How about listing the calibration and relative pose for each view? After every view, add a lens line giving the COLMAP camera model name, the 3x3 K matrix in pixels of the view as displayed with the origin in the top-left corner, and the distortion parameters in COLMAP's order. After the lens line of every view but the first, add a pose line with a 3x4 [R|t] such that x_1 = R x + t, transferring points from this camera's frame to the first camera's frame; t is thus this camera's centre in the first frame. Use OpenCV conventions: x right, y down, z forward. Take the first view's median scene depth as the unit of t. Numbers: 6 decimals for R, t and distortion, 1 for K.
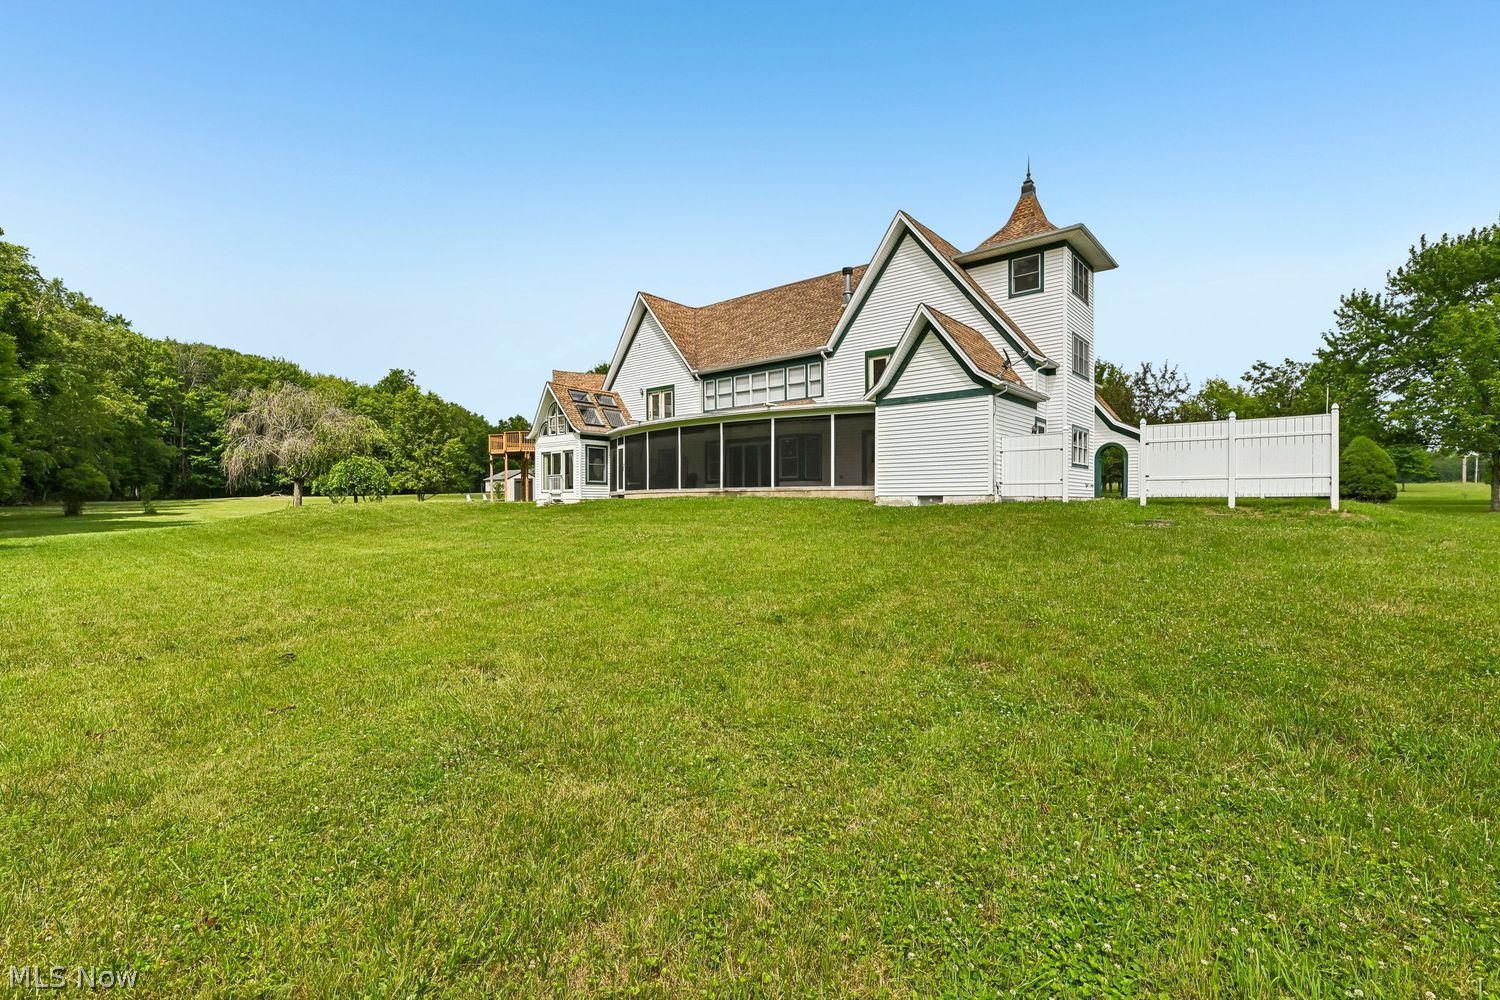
lens RADIAL K [[706.5, 0, 634.6], [0, 706.5, 504.1], [0, 0, 1]] dist [-0.022064, -0.000113]
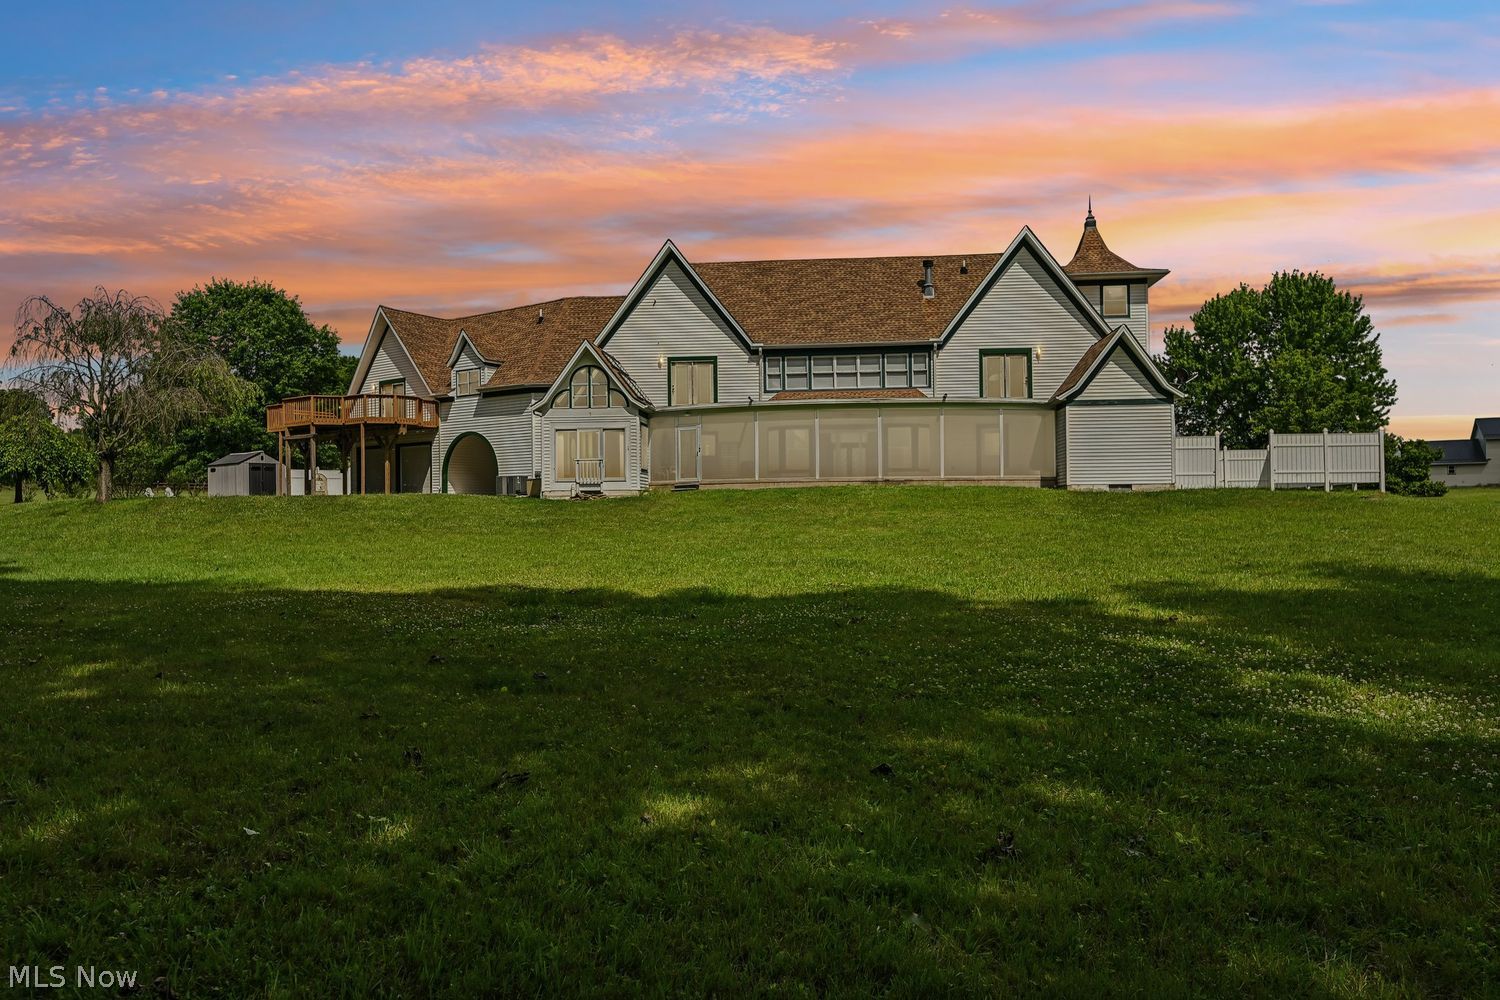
lens RADIAL K [[1008.6, 0, 750.0], [0, 1008.6, 500.0], [0, 0, 1]] dist [-0.001192, 0.000390]
pose [[0.794754, -0.000062, 0.606931, -0.776591], [0.007093, 0.999933, -0.009186, 0.018065], [-0.606890, 0.011606, 0.794701, 0.010778]]
